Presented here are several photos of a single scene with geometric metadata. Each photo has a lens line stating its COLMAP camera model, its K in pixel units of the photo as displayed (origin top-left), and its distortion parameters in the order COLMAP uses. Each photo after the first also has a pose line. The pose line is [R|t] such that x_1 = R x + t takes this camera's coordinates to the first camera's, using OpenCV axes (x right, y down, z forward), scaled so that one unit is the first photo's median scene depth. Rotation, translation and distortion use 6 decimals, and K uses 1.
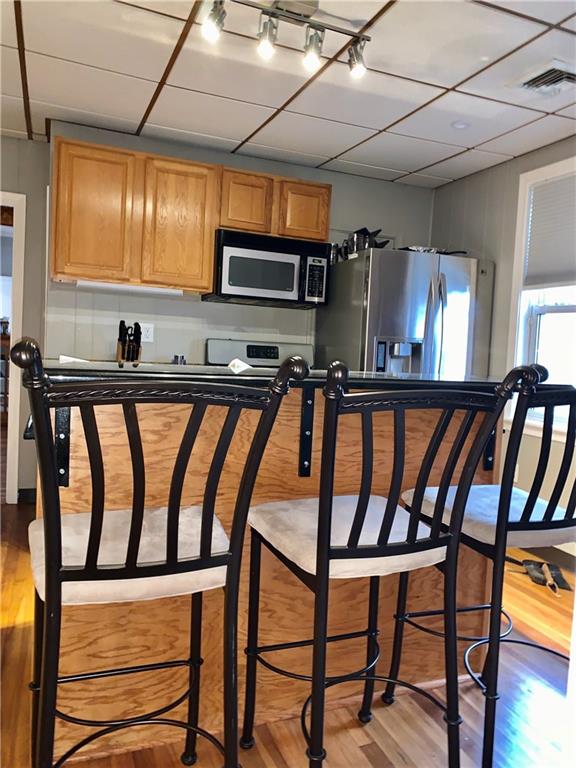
lens RADIAL K [[593.6, 0, 287.0], [0, 593.6, 382.7], [0, 0, 1]] dist [0.115123, -0.205092]
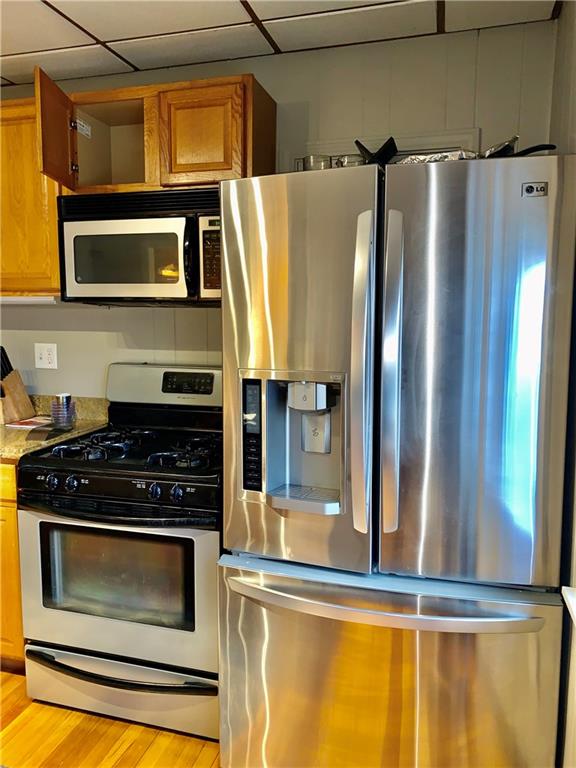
lens RADIAL K [[593.6, 0, 287.0], [0, 593.6, 382.7], [0, 0, 1]] dist [0.115123, -0.205092]
pose [[0.783509, 0.021163, -0.621020, 0.447096], [0.003295, 0.999264, 0.038211, -0.079306], [0.621372, -0.031985, 0.782863, 0.612502]]
